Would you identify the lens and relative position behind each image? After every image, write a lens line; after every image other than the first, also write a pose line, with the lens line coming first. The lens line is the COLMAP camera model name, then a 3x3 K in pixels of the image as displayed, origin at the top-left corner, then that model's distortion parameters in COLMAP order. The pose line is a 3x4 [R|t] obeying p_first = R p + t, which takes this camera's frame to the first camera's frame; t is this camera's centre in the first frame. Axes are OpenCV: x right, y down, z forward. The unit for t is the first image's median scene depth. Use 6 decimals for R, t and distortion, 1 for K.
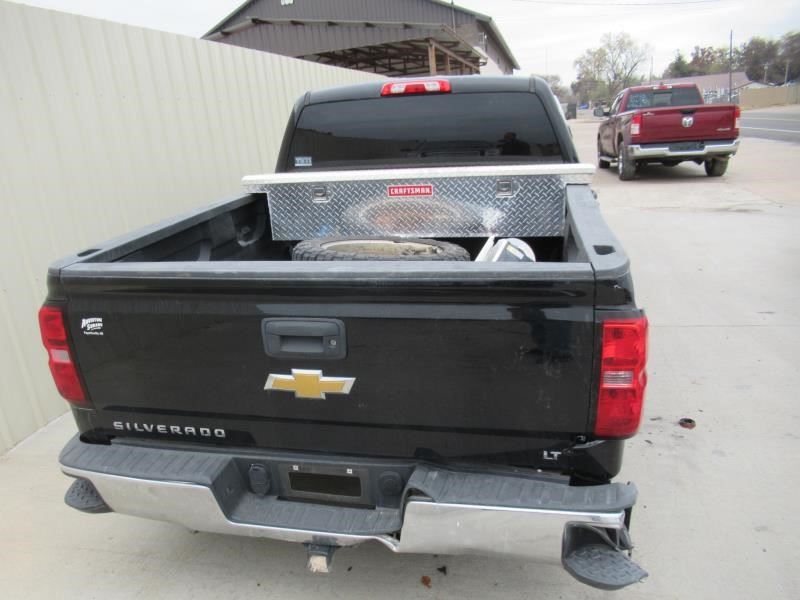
lens RADIAL K [[637.6, 0, 406.6], [0, 637.6, 303.4], [0, 0, 1]] dist [-0.038312, 0.000806]
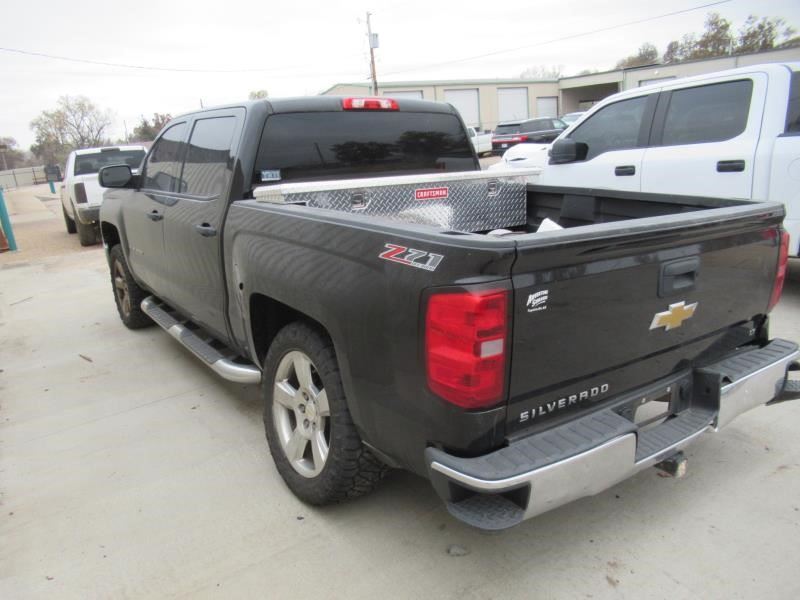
lens RADIAL K [[637.6, 0, 398.0], [0, 637.6, 300.4], [0, 0, 1]] dist [-0.038312, 0.000806]
pose [[0.697943, -0.140408, 0.702254, -0.797970], [0.211671, 0.977226, -0.014987, 0.003459], [-0.684157, 0.159107, 0.711768, 0.295297]]
